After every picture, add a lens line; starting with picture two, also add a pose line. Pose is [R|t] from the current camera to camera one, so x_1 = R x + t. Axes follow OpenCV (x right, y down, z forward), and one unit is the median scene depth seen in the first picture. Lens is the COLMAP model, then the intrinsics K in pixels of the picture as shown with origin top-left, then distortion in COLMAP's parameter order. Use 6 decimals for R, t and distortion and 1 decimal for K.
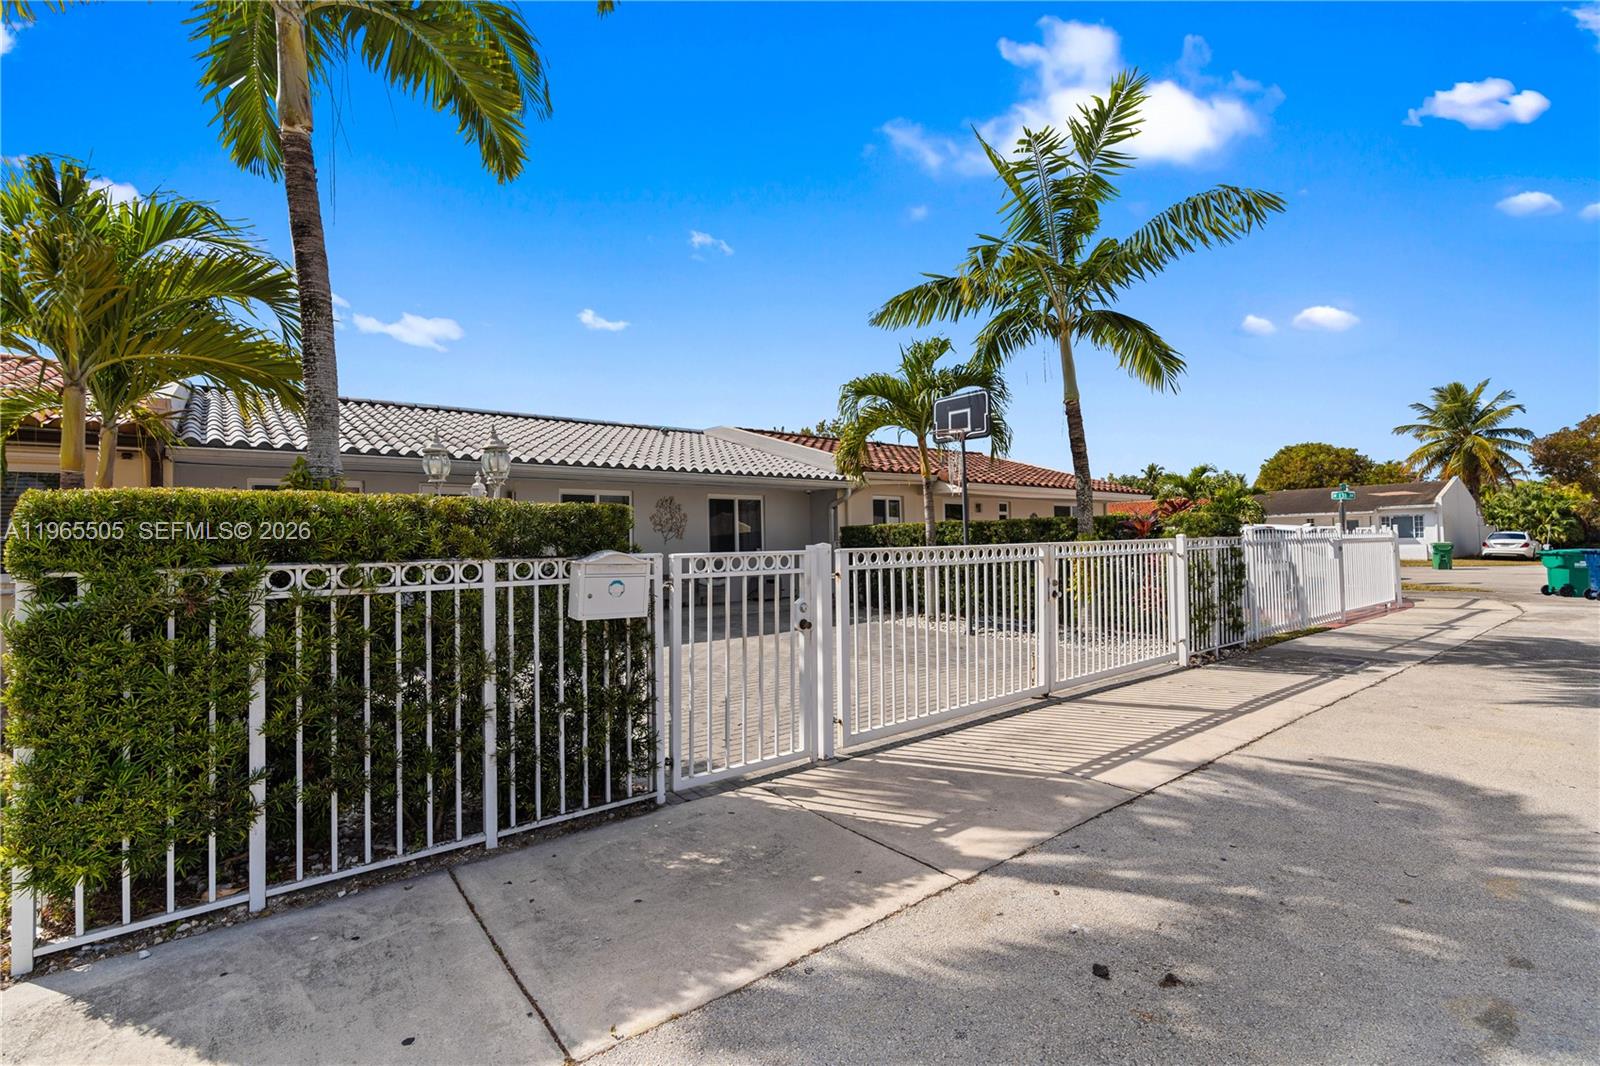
lens RADIAL K [[722.6, 0, 800.6], [0, 722.6, 529.7], [0, 0, 1]] dist [-0.004854, -0.000298]
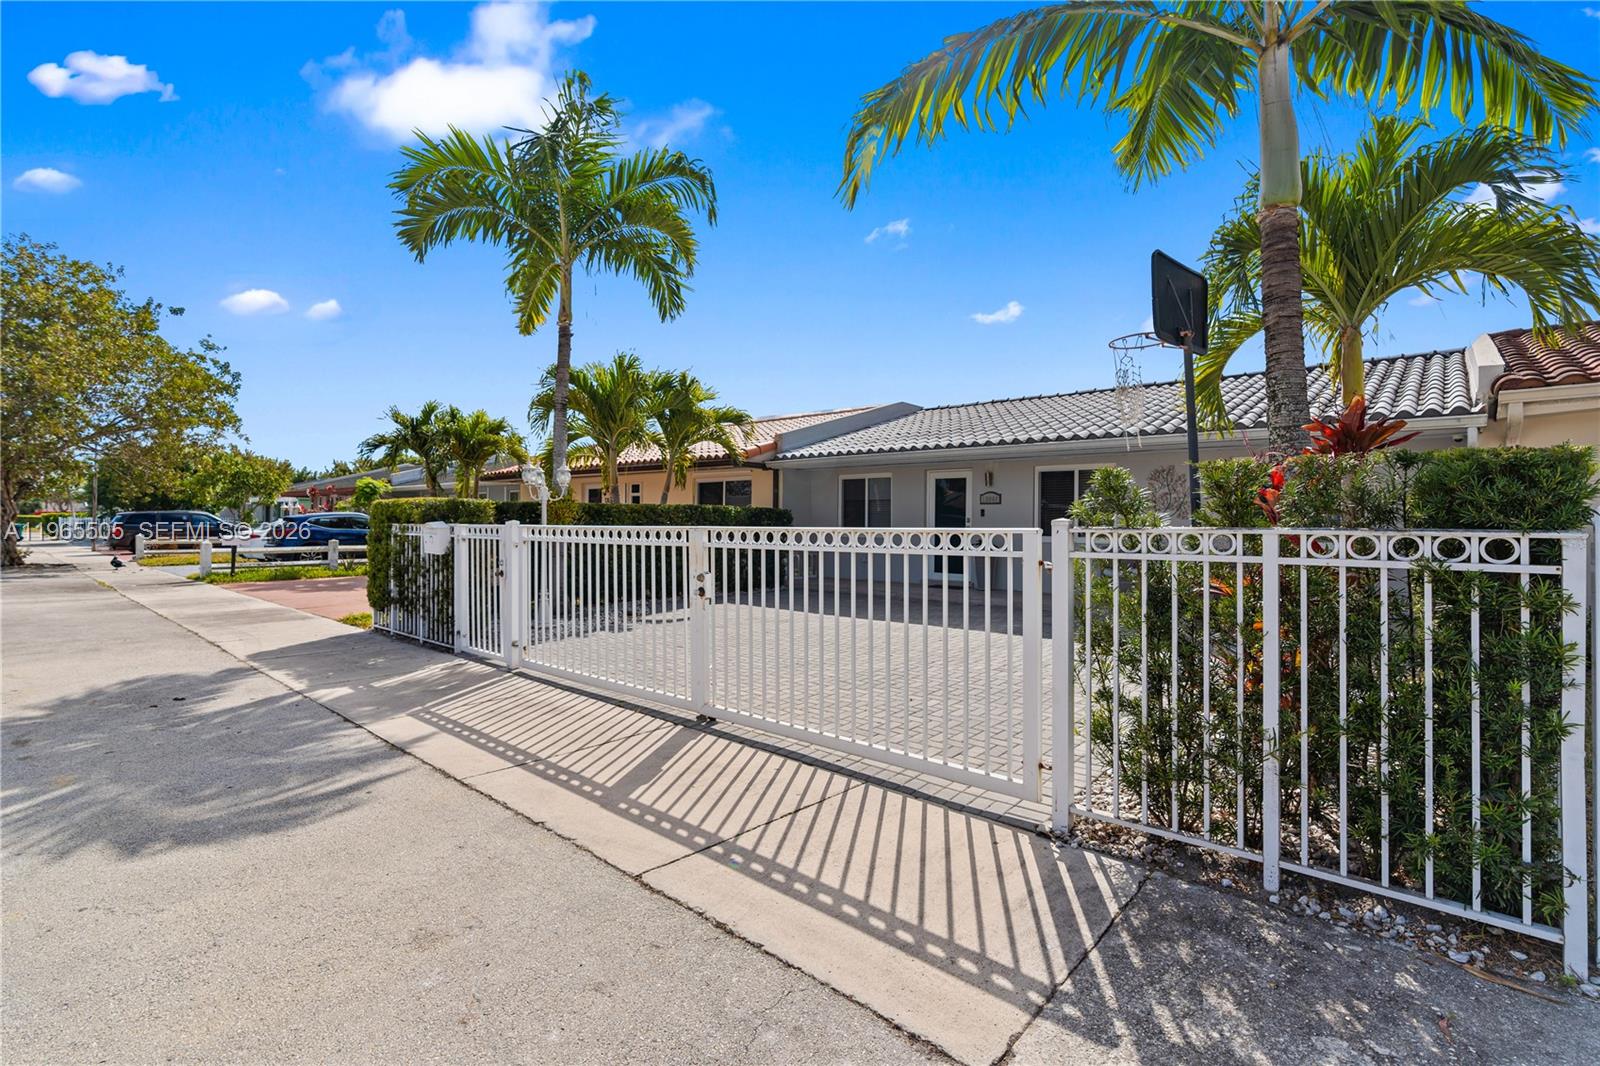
lens RADIAL K [[722.6, 0, 800.6], [0, 722.6, 529.7], [0, 0, 1]] dist [-0.004854, -0.000298]
pose [[0.174793, 0.031782, -0.984092, 0.870464], [0.016609, 0.999242, 0.035221, -0.003194], [0.984465, -0.022501, 0.174133, 0.734199]]
